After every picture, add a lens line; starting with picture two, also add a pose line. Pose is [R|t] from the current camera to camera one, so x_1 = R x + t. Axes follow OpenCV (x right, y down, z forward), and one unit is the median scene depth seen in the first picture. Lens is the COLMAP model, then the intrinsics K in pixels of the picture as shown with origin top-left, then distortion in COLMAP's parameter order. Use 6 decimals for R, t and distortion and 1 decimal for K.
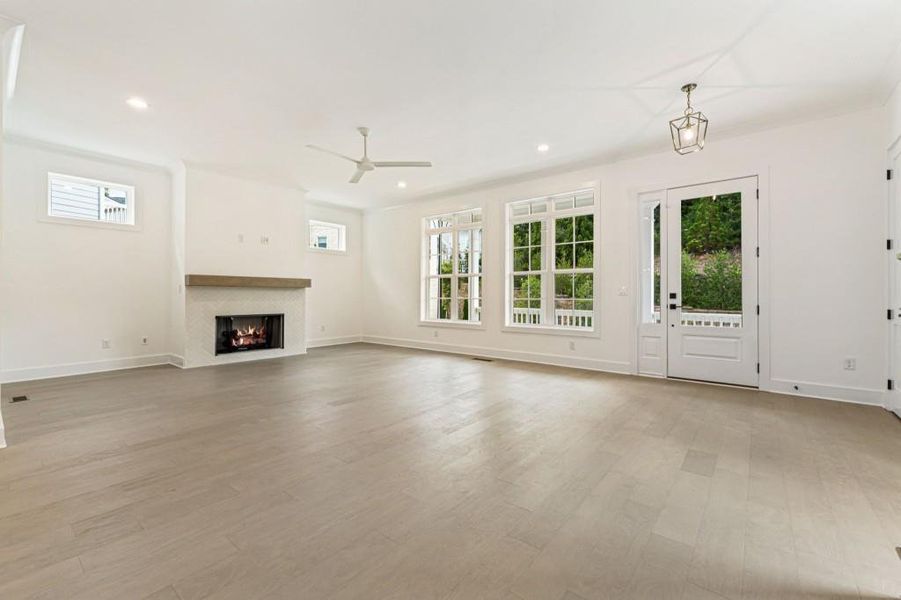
lens RADIAL K [[381.5, 0, 450.6], [0, 381.5, 291.7], [0, 0, 1]] dist [0.000784, 0.000128]
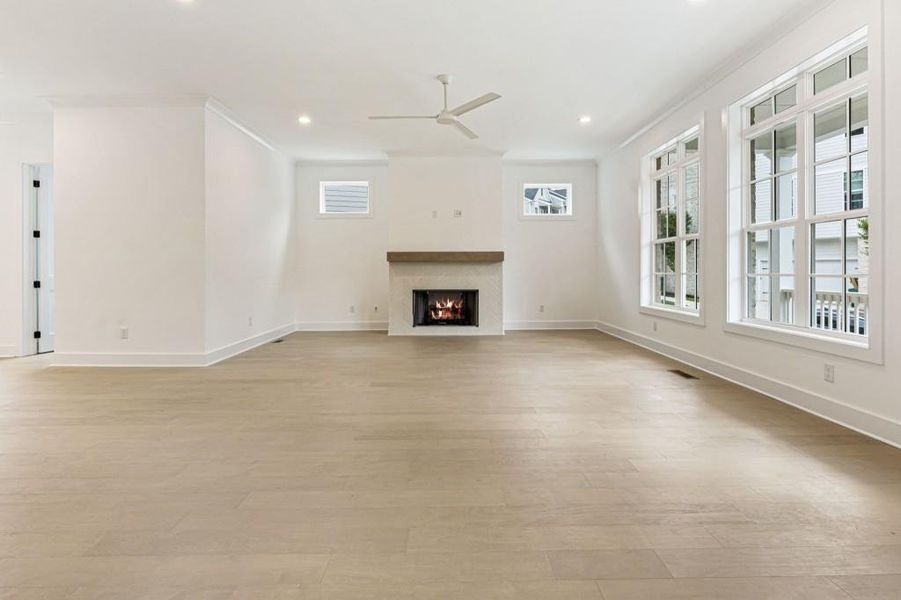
lens RADIAL K [[453.7, 0, 451.3], [0, 453.7, 270.4], [0, 0, 1]] dist [0.000058, 0.000014]
pose [[0.638991, -0.004219, -0.769203, 0.400271], [0.012100, 0.999916, 0.004567, 0.004976], [0.769119, -0.012226, 0.638989, 0.249678]]
